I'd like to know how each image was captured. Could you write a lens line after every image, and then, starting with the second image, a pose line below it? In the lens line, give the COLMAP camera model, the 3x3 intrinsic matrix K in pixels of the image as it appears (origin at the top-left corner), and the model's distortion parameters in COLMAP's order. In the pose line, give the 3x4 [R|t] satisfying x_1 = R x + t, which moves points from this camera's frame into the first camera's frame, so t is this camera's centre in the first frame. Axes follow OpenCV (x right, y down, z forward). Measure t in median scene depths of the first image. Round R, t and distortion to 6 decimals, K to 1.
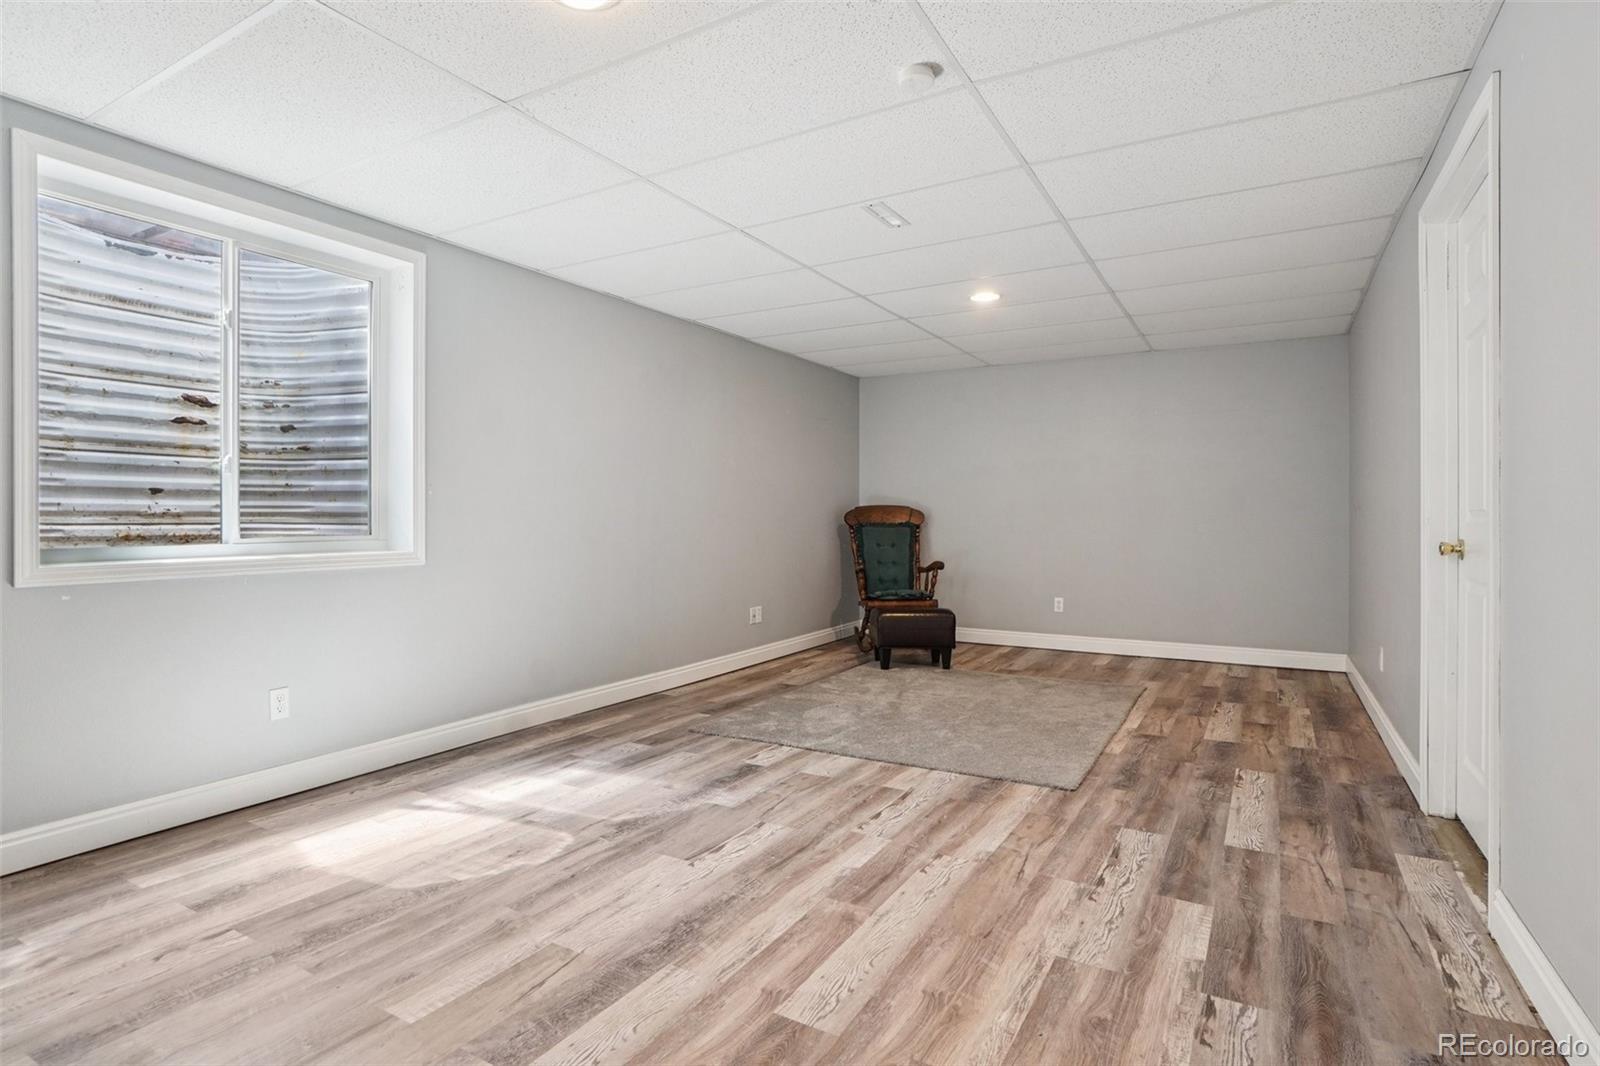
lens RADIAL K [[829.1, 0, 806.5], [0, 829.1, 533.0], [0, 0, 1]] dist [-0.037426, 0.017684]
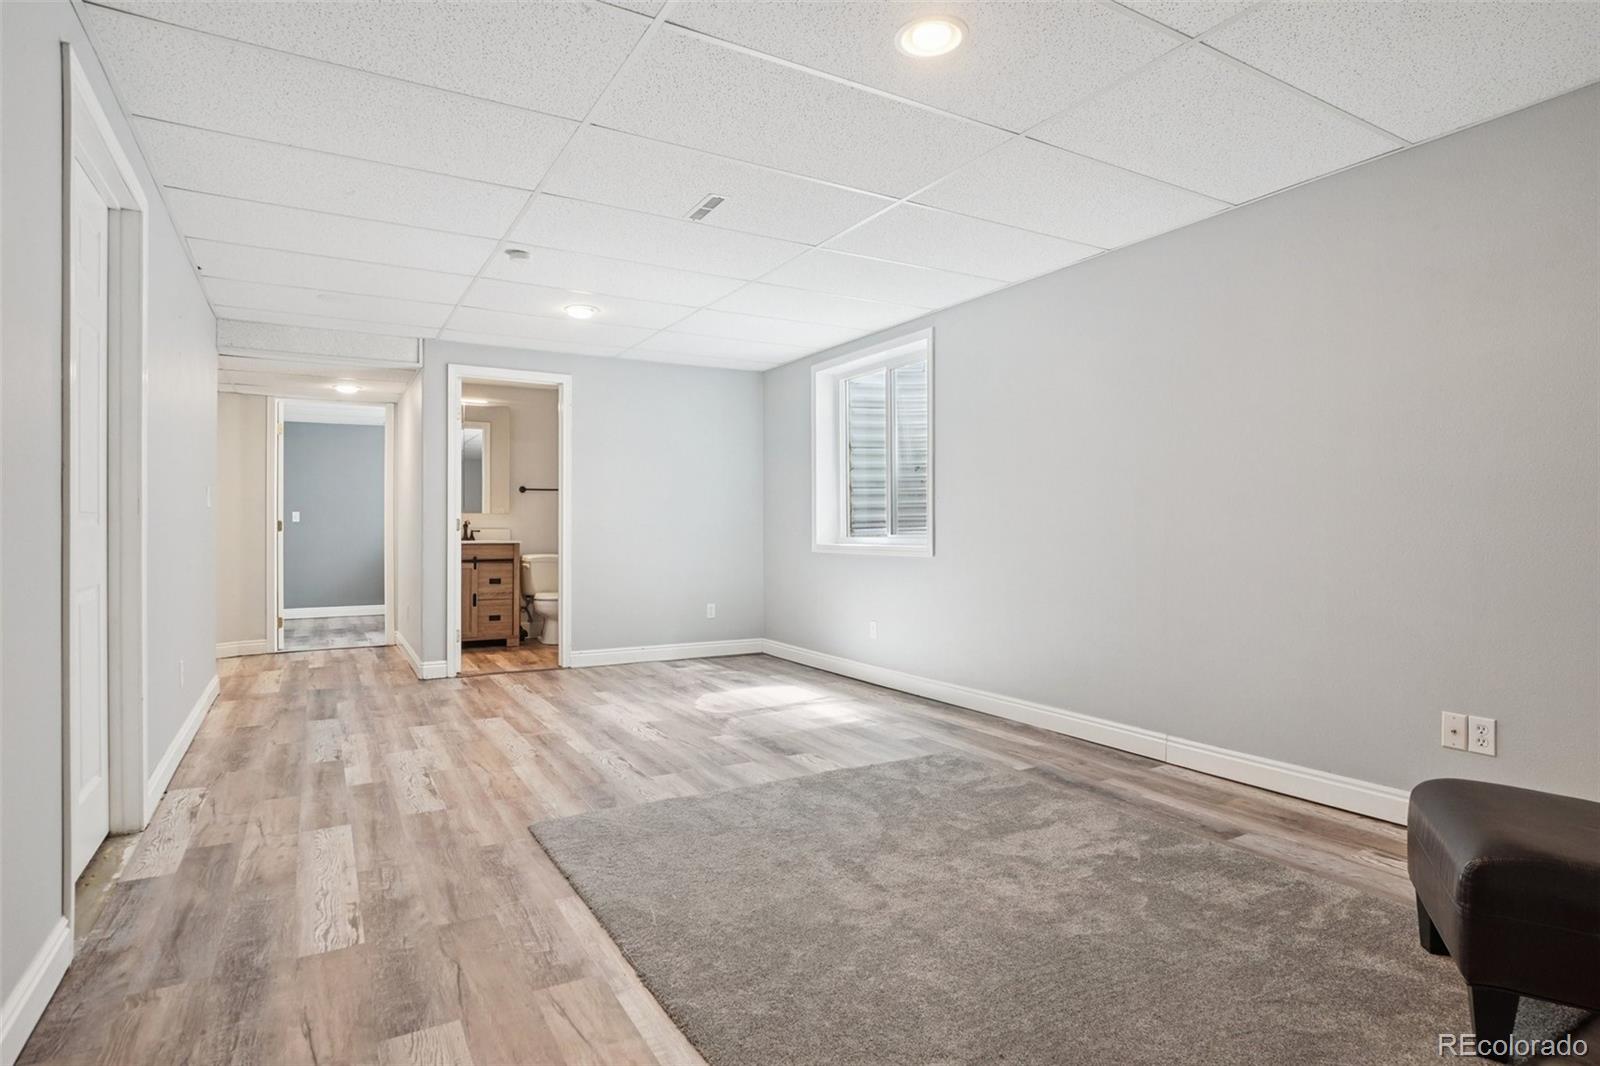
lens RADIAL K [[829.1, 0, 801.9], [0, 829.1, 521.5], [0, 0, 1]] dist [-0.037426, 0.017684]
pose [[-0.497574, -0.006865, -0.867394, 1.082463], [-0.010667, 0.999941, -0.001795, -0.024763], [0.867356, 0.008359, -0.497618, 1.923717]]
